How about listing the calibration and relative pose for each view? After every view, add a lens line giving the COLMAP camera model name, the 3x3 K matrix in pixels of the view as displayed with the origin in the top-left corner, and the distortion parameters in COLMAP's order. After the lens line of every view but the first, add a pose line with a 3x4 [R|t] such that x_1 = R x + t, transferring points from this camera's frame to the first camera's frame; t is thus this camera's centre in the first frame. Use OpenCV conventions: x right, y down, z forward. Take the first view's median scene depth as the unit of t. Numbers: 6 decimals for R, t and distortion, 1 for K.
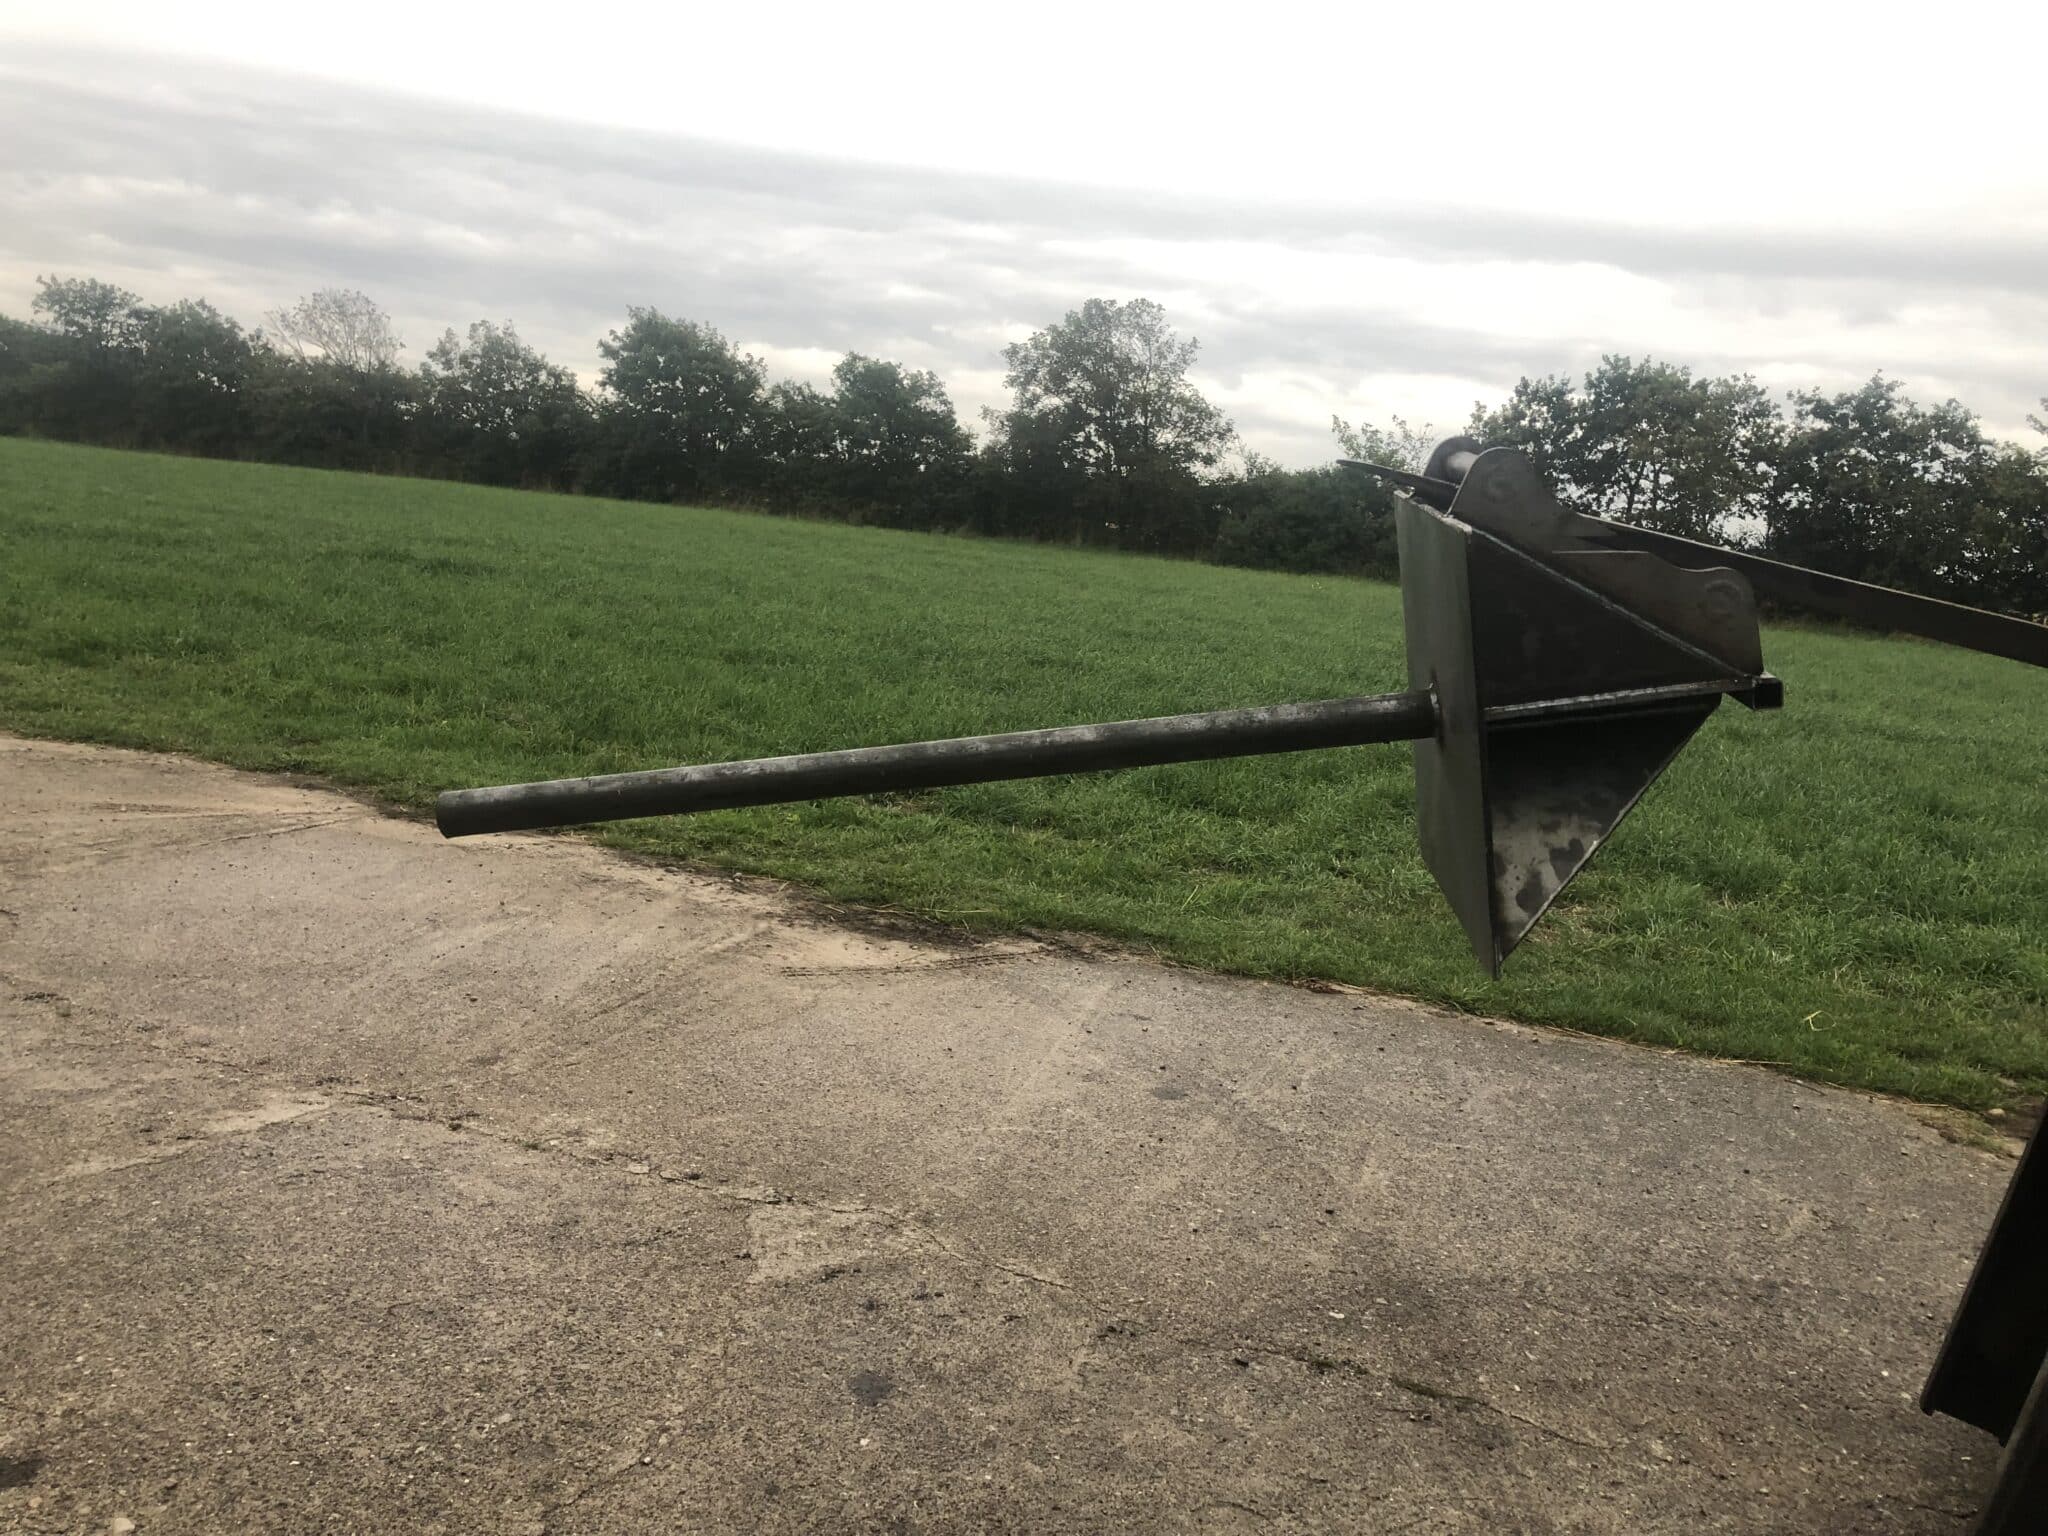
lens RADIAL K [[1628.9, 0, 1020.5], [0, 1628.9, 769.8], [0, 0, 1]] dist [0.027739, -0.034292]
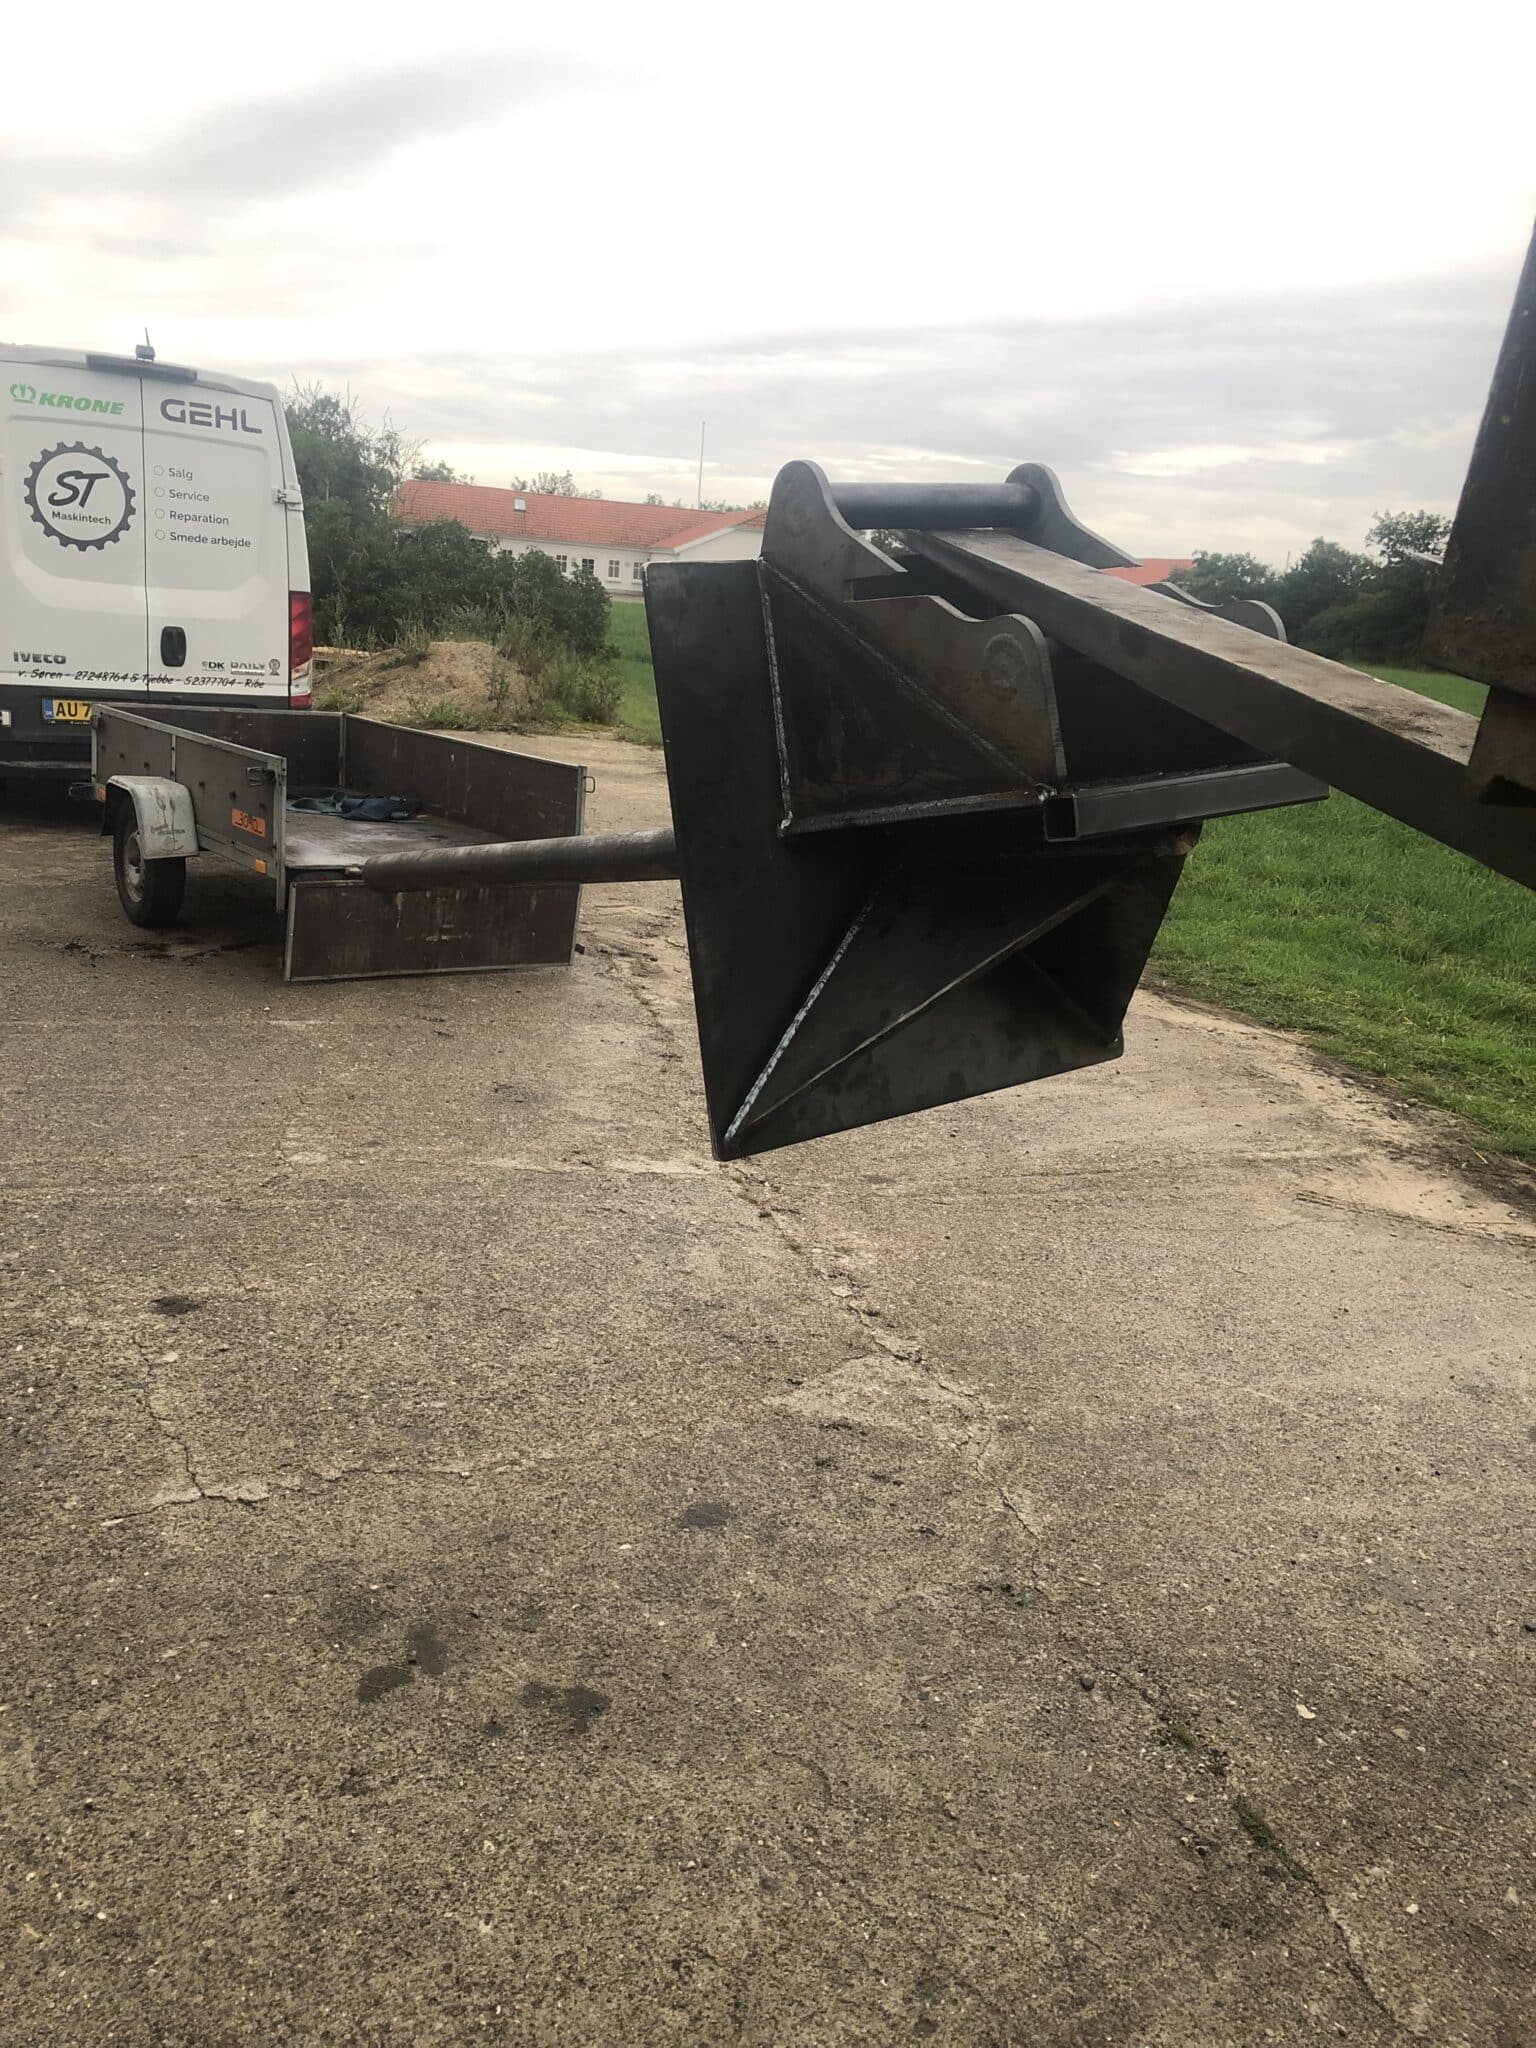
lens RADIAL K [[1628.9, 0, 768.6], [0, 1628.9, 1023.6], [0, 0, 1]] dist [0.027739, -0.034292]
pose [[0.651098, 0.152256, -0.743565, 0.658794], [-0.137859, 0.987101, 0.081408, -0.001731], [0.746369, 0.049503, 0.663689, 0.379628]]
